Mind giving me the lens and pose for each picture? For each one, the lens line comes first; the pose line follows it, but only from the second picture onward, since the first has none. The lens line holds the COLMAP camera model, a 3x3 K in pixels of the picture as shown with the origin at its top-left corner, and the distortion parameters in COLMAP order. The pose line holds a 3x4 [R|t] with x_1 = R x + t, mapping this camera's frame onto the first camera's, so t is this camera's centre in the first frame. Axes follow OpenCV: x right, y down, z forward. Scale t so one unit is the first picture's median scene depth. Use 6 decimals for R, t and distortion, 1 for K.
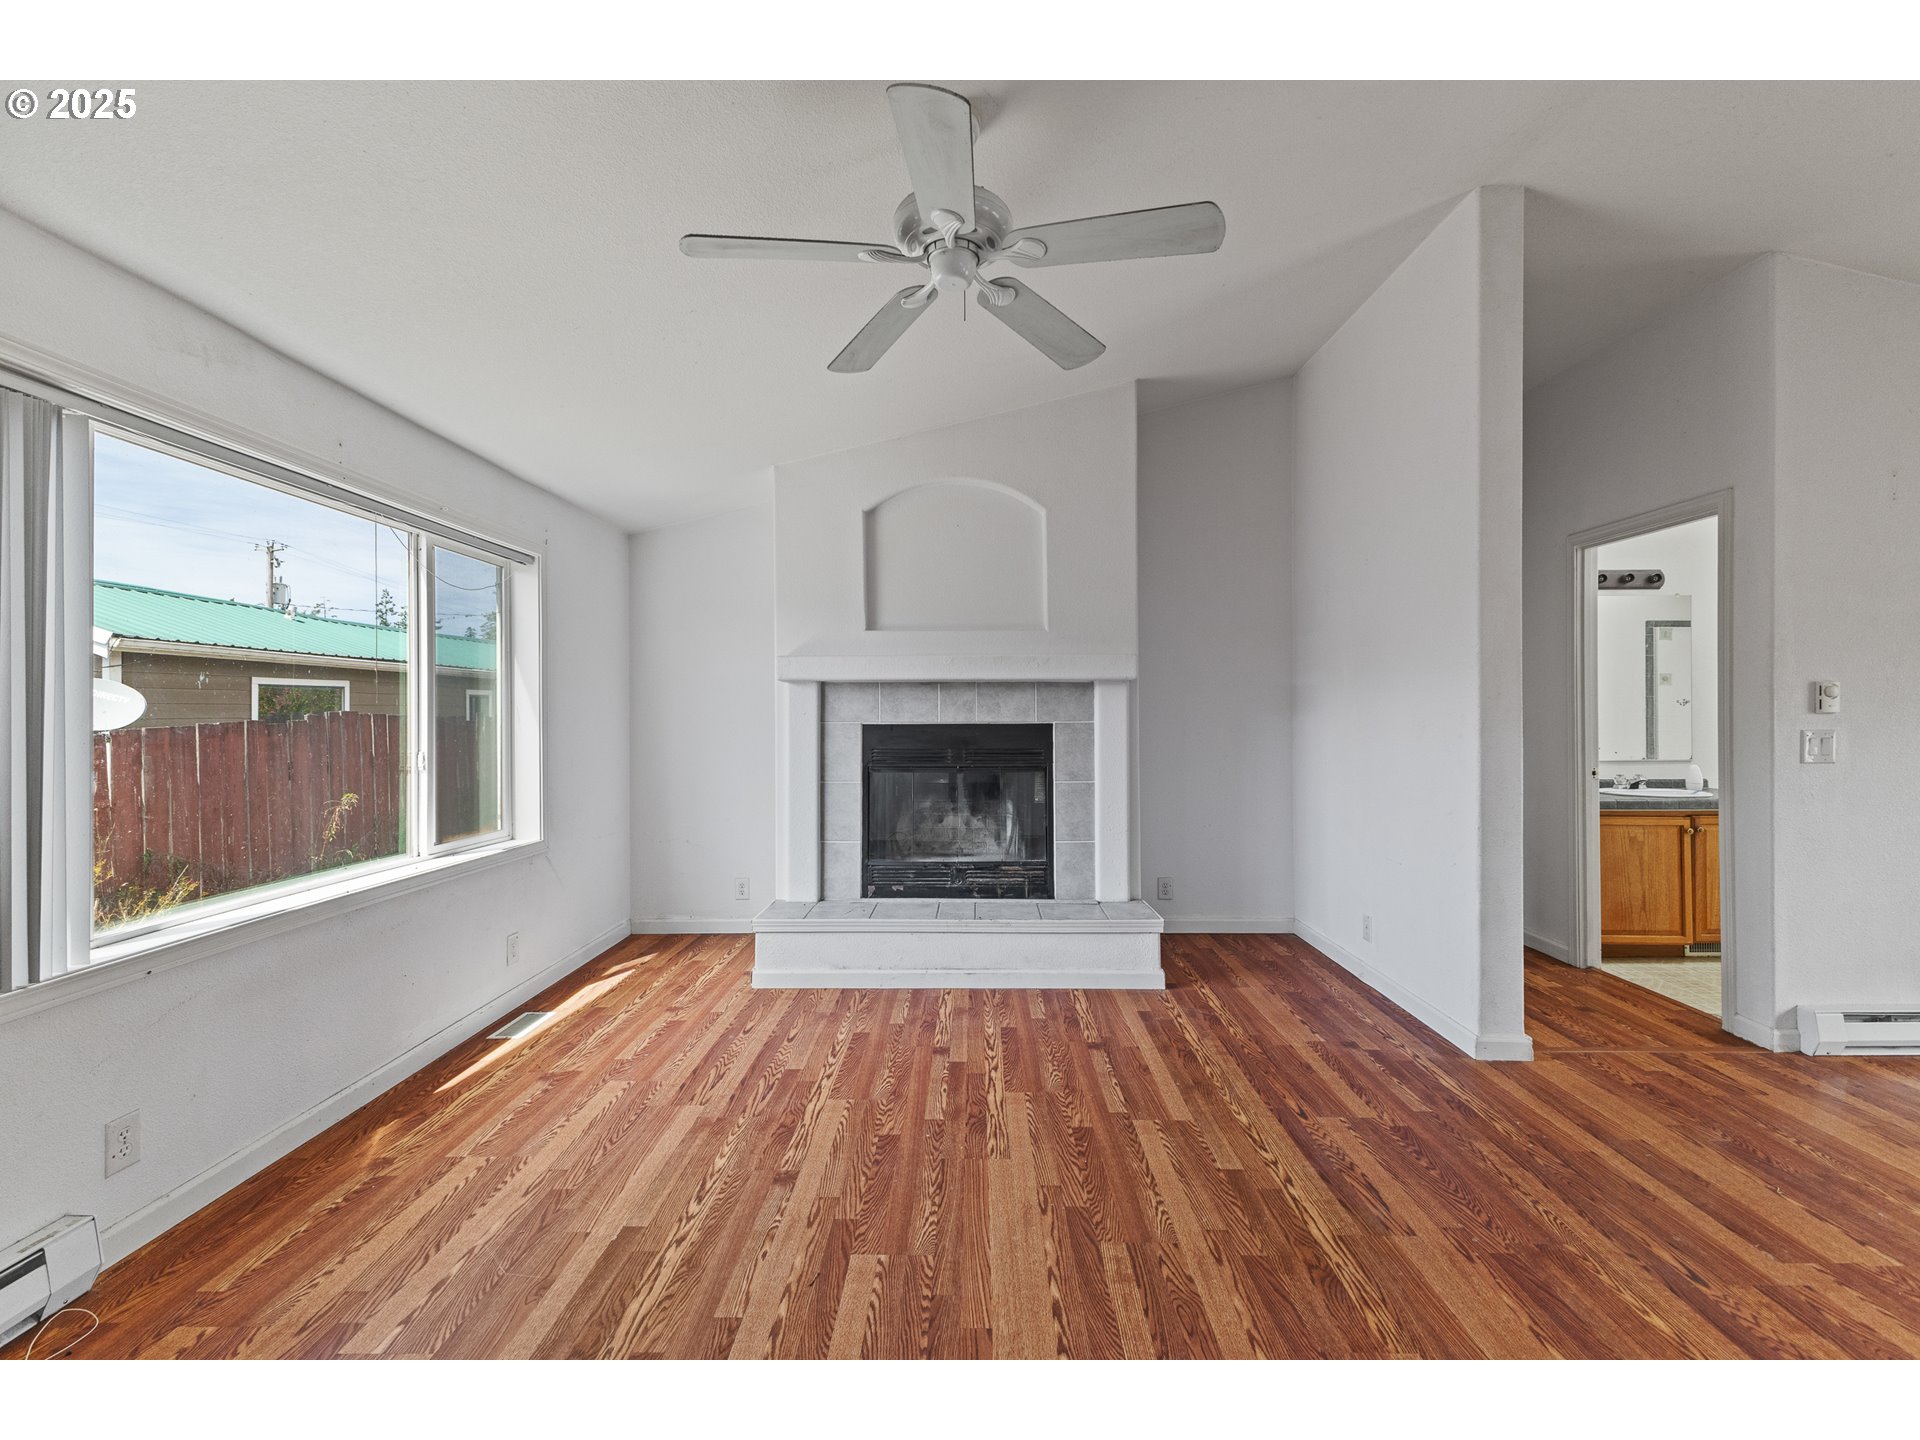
lens RADIAL K [[817.6, 0, 966.0], [0, 817.6, 721.8], [0, 0, 1]] dist [0.014123, -0.006347]
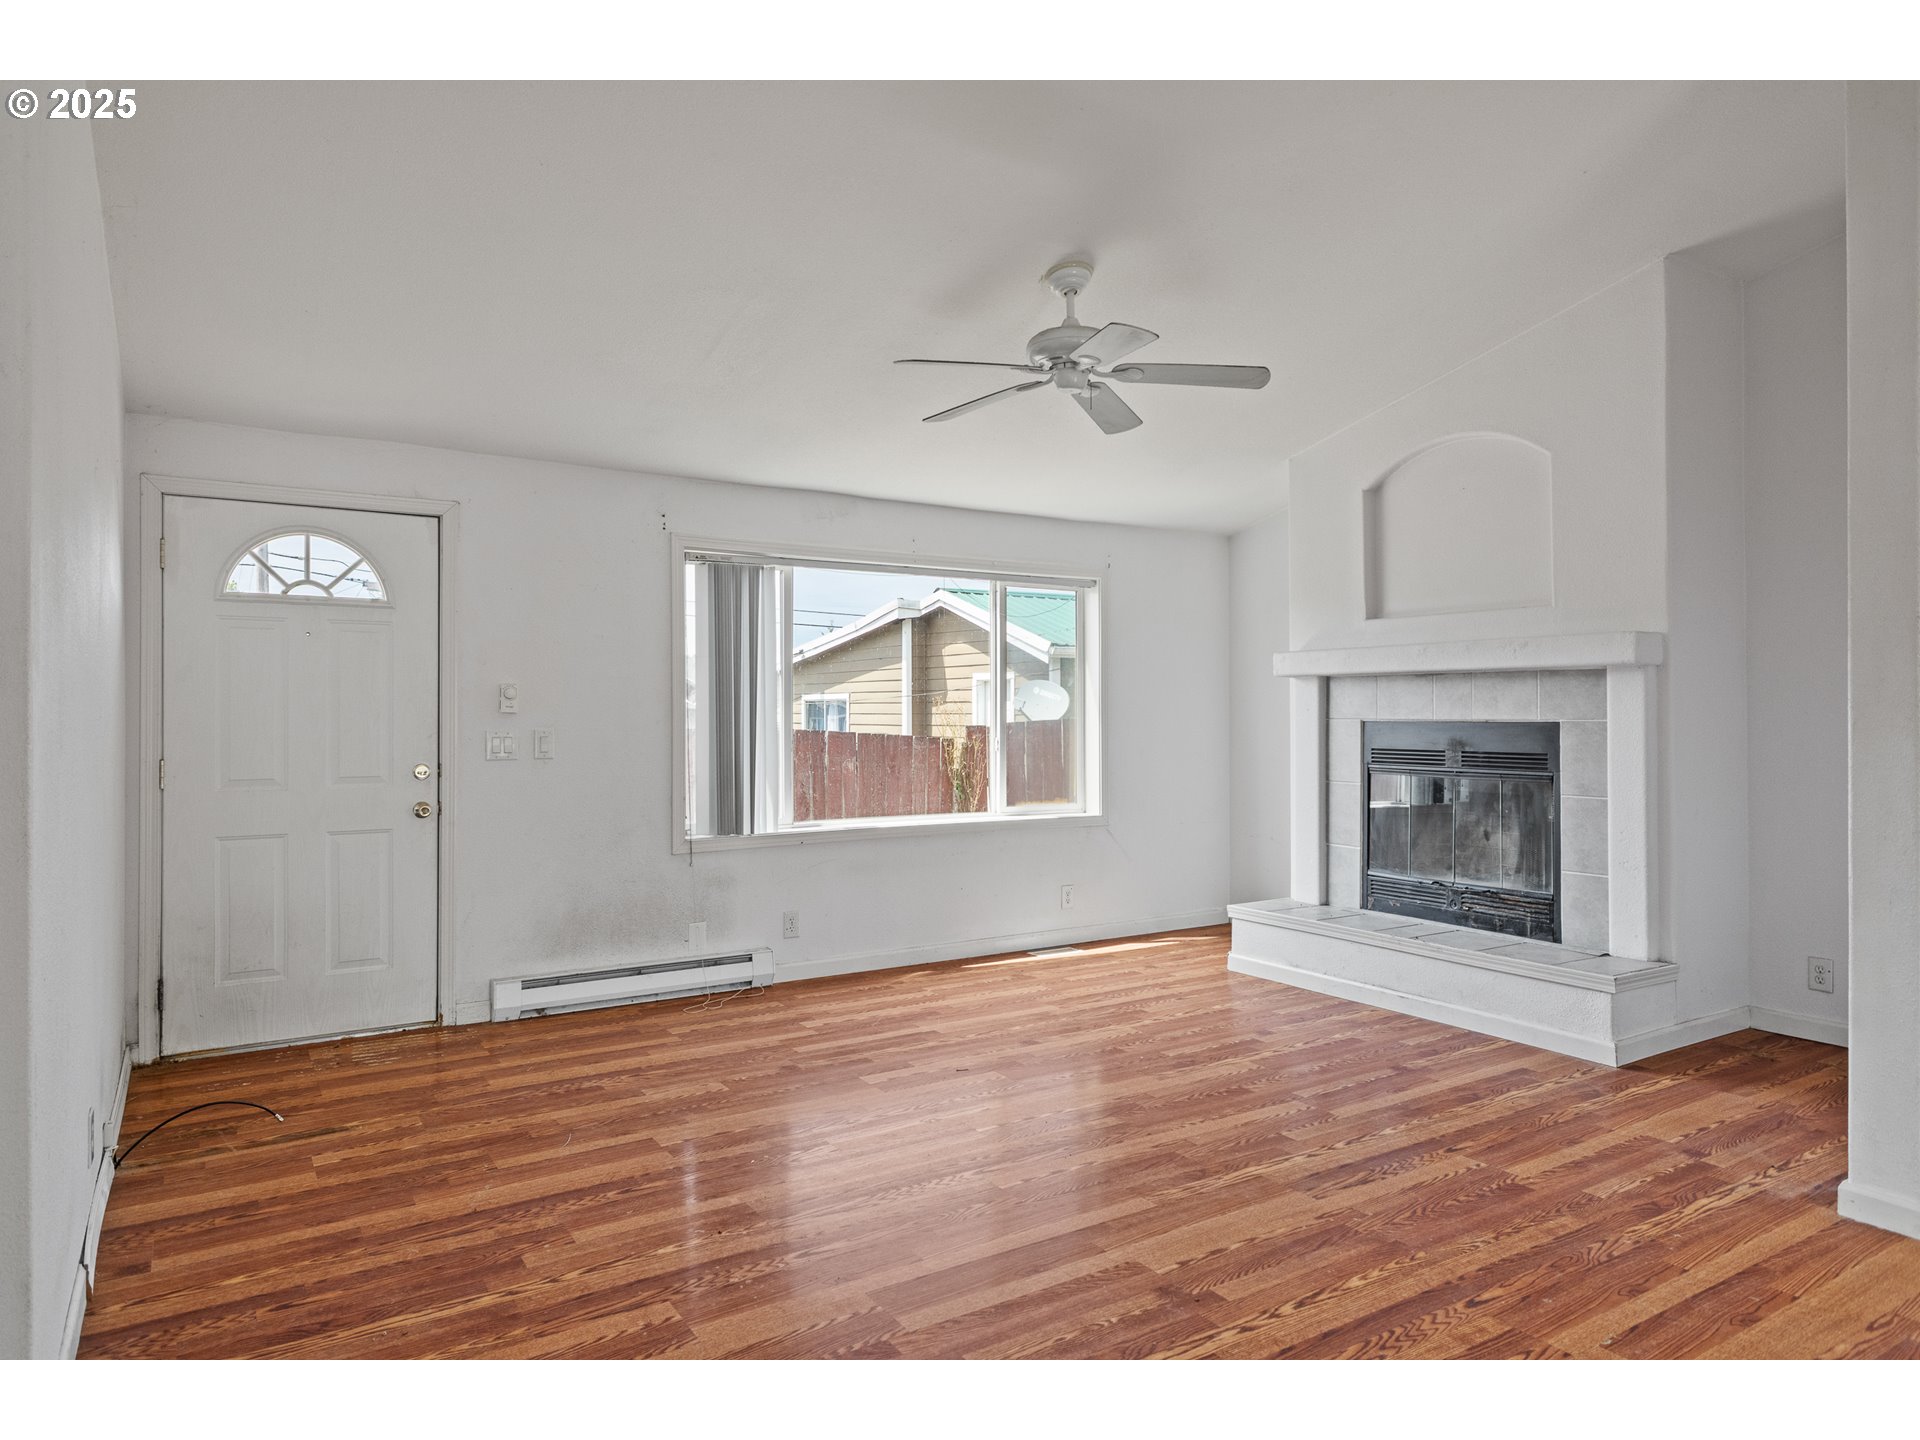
lens RADIAL K [[1109.9, 0, 942.0], [0, 1109.9, 713.8], [0, 0, 1]] dist [-0.000386, -0.000769]
pose [[0.558054, 0.002187, -0.829802, 0.672064], [-0.007132, 0.999972, -0.002161, 0.000956], [0.829774, 0.007124, 0.558054, -0.095767]]
